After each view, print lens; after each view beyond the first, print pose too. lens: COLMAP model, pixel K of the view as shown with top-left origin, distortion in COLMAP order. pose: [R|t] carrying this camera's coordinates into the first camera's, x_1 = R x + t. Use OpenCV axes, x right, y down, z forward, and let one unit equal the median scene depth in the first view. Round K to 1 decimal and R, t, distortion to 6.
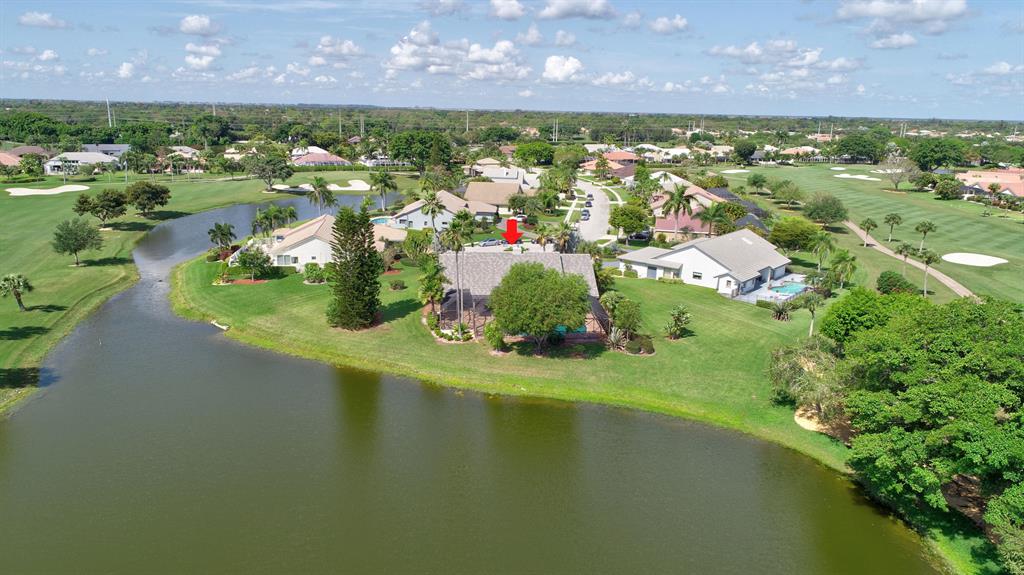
lens RADIAL K [[693.4, 0, 520.9], [0, 693.4, 289.2], [0, 0, 1]] dist [-0.006932, -0.000378]
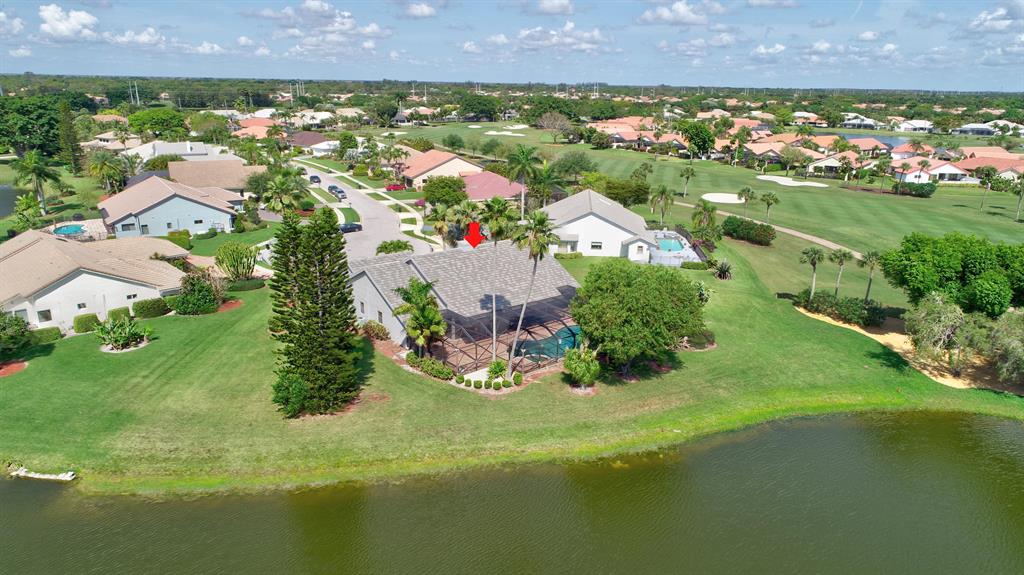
lens RADIAL K [[693.4, 0, 537.9], [0, 693.4, 276.1], [0, 0, 1]] dist [-0.006932, -0.000378]
pose [[0.806627, -0.162963, 0.568152, -0.317017], [0.145292, 0.986415, 0.076657, -0.059465], [-0.572926, 0.020714, 0.819346, 0.302969]]
